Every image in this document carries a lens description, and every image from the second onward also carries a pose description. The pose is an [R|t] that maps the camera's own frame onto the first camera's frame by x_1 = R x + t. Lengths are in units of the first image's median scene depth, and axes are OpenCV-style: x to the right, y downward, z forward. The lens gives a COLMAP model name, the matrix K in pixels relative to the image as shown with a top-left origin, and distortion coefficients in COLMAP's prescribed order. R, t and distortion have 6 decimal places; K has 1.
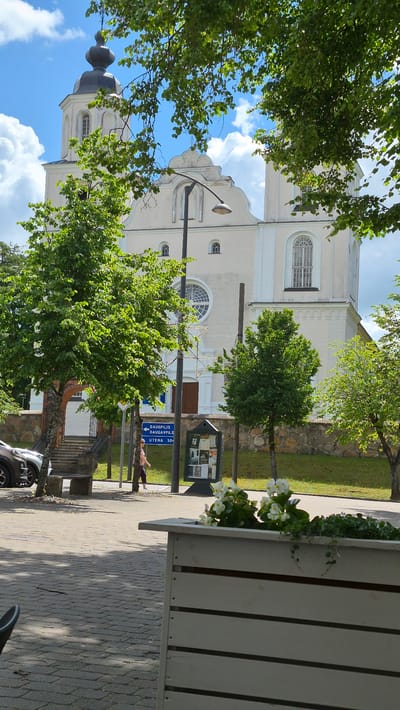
lens RADIAL K [[745.4, 0, 200.0], [0, 745.4, 355.0], [0, 0, 1]] dist [0.170135, 0.002673]
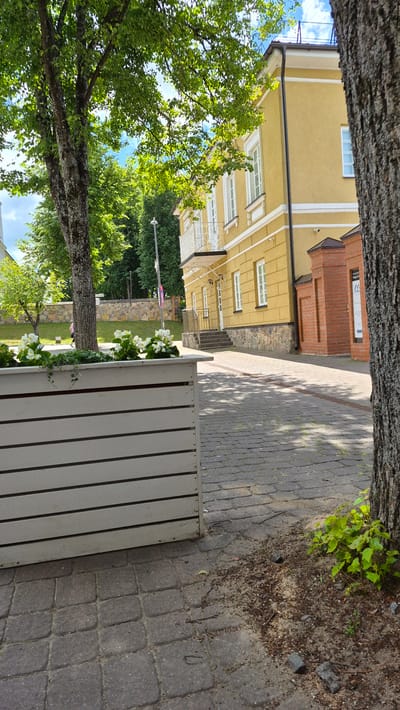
lens RADIAL K [[467.5, 0, 200.0], [0, 467.5, 355.0], [0, 0, 1]] dist [-0.004329, -0.002955]
pose [[0.899148, -0.113228, 0.422745, 0.103811], [0.017758, 0.974596, 0.223265, -0.032103], [-0.437285, -0.193241, 0.878317, -0.185693]]
